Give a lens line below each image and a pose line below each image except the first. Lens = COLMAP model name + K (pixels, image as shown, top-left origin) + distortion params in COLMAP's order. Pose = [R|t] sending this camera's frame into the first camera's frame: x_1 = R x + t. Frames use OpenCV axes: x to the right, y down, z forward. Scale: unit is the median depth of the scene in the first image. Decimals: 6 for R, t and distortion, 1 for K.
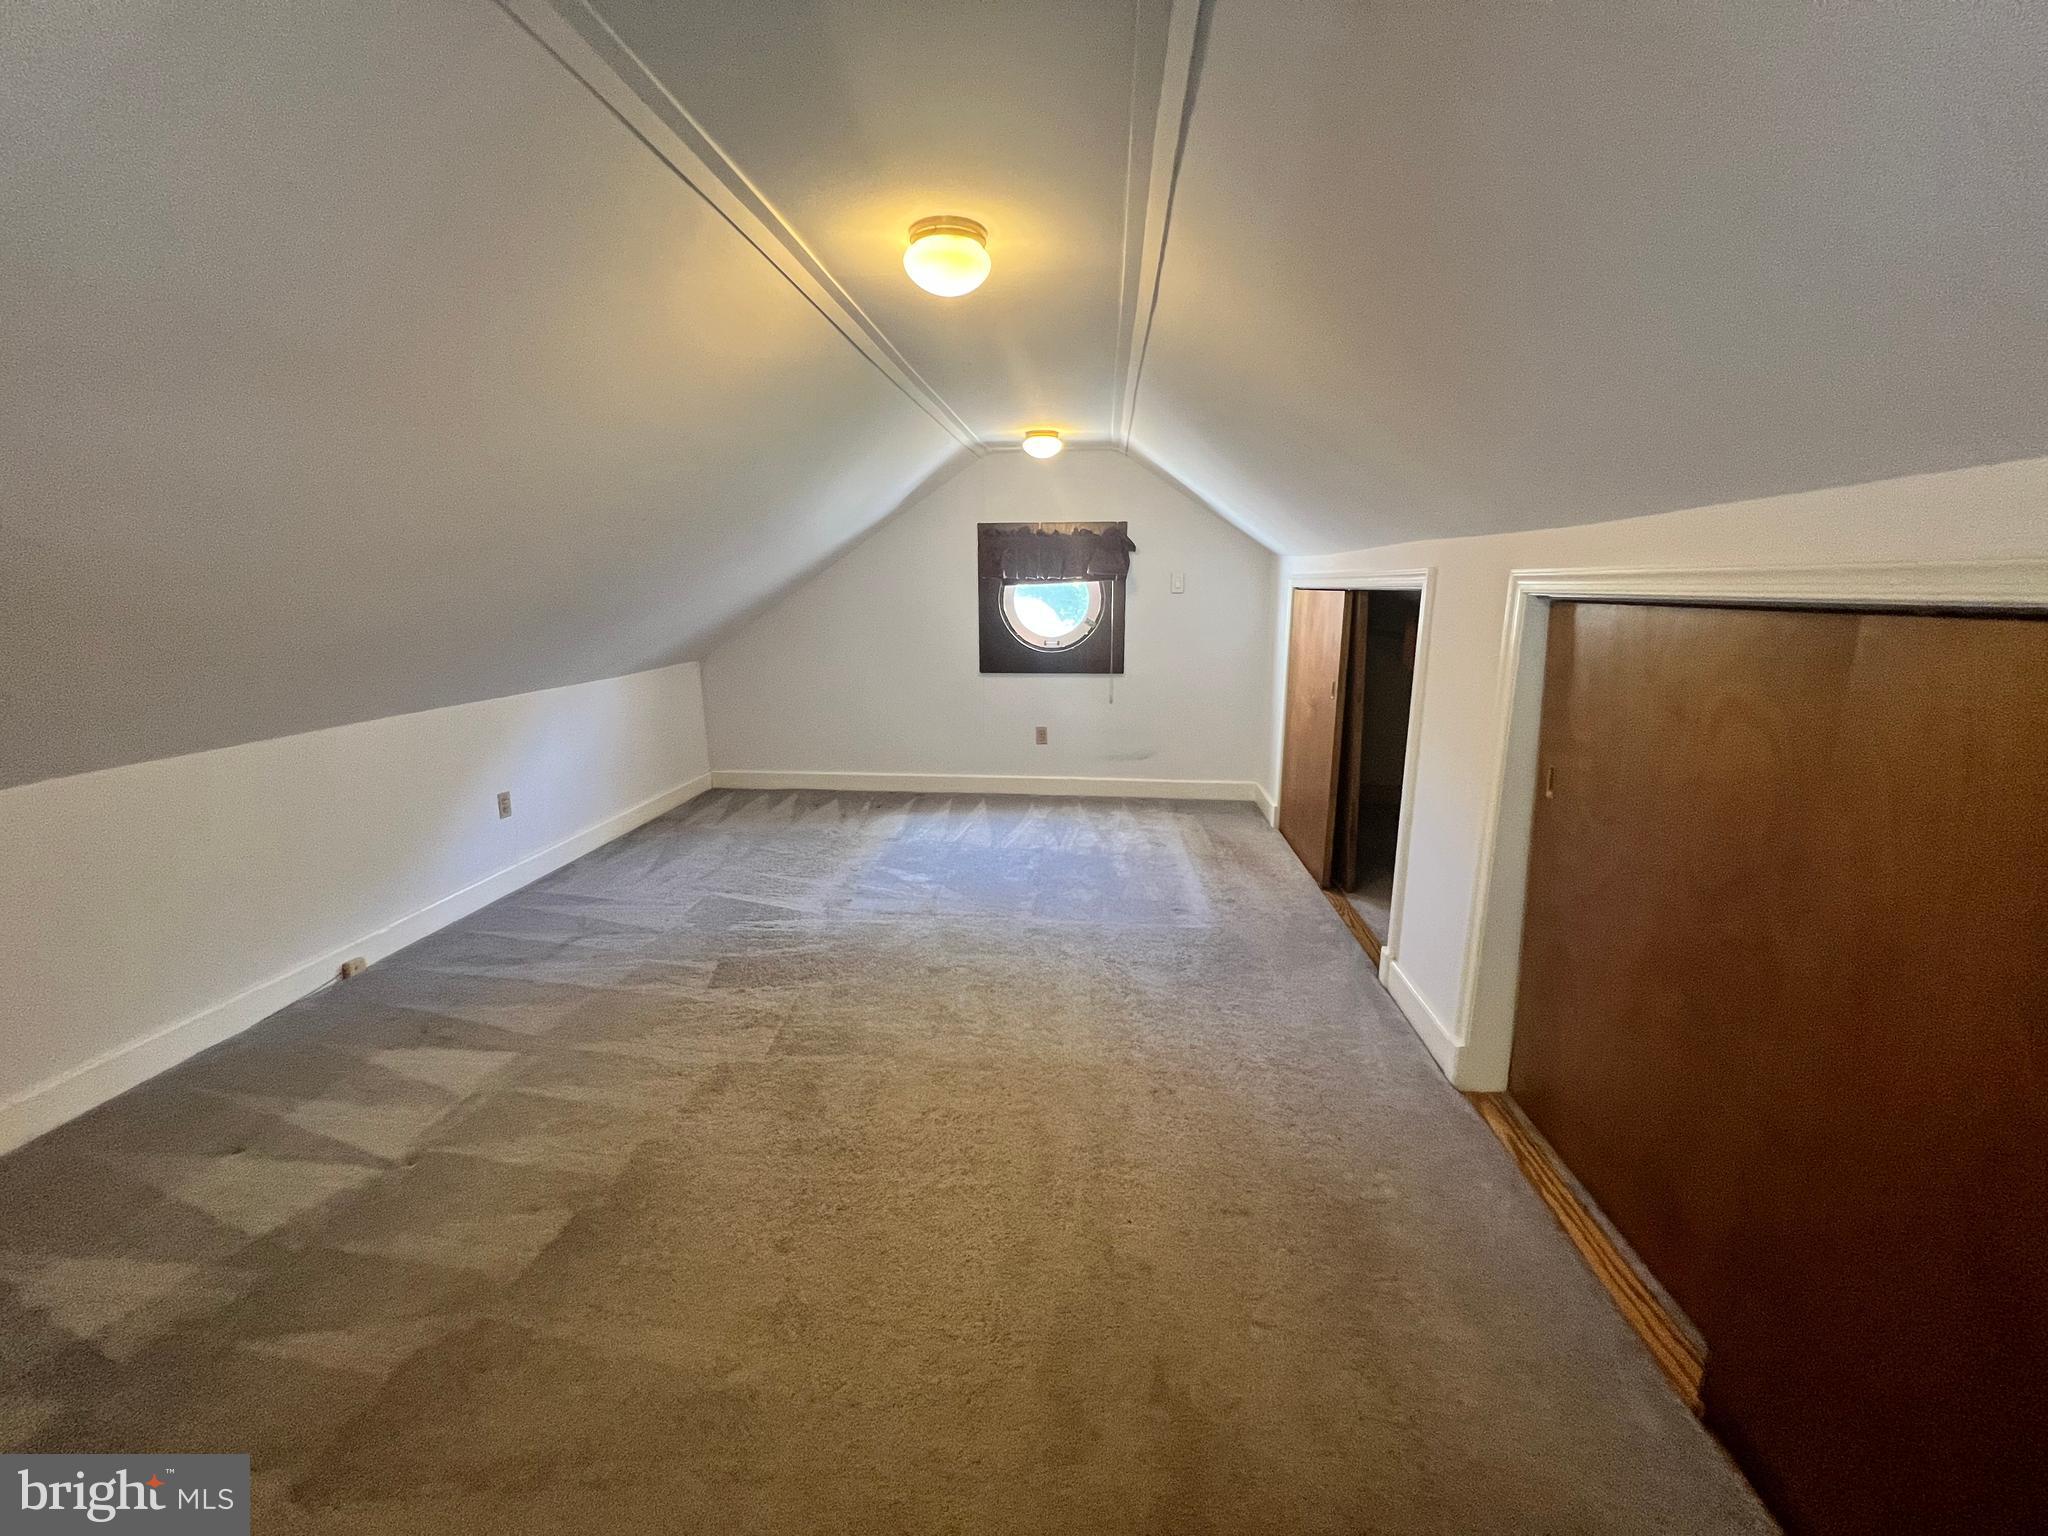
lens RADIAL K [[823.0, 0, 1021.6], [0, 823.0, 763.7], [0, 0, 1]] dist [-0.003298, 0.000678]
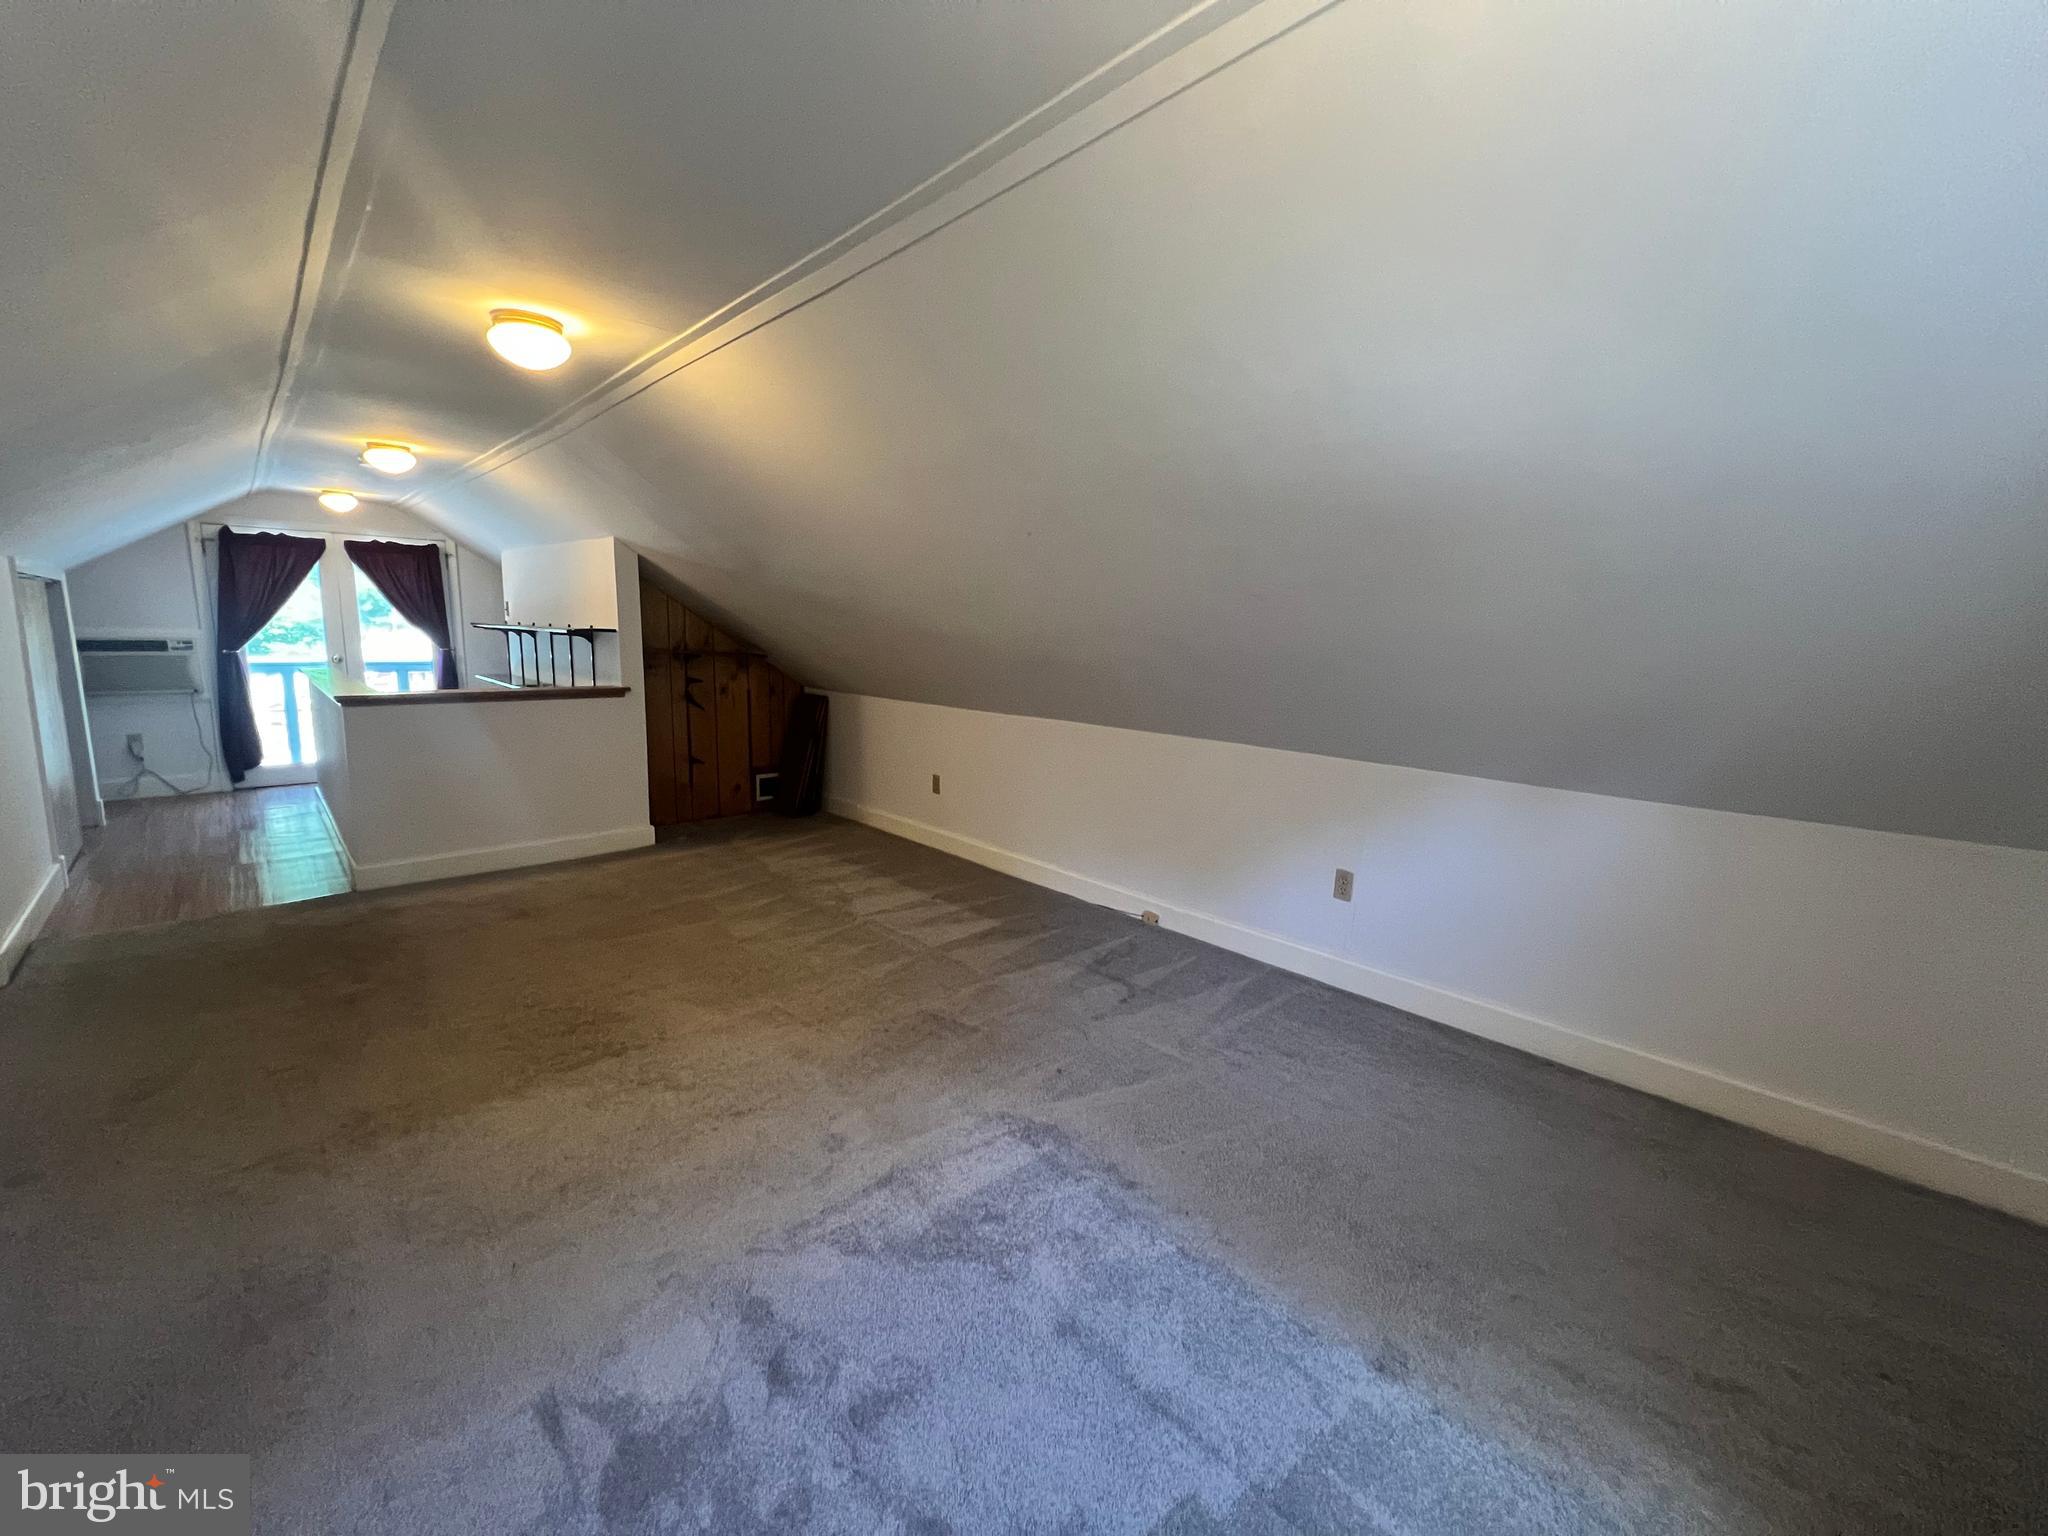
lens RADIAL K [[823.0, 0, 1014.1], [0, 823.0, 763.9], [0, 0, 1]] dist [-0.003298, 0.000678]
pose [[-0.658689, 0.110246, -0.744295, 0.254508], [-0.179840, 0.937467, 0.298014, -0.319091], [0.730607, 0.330152, -0.597673, 1.516374]]
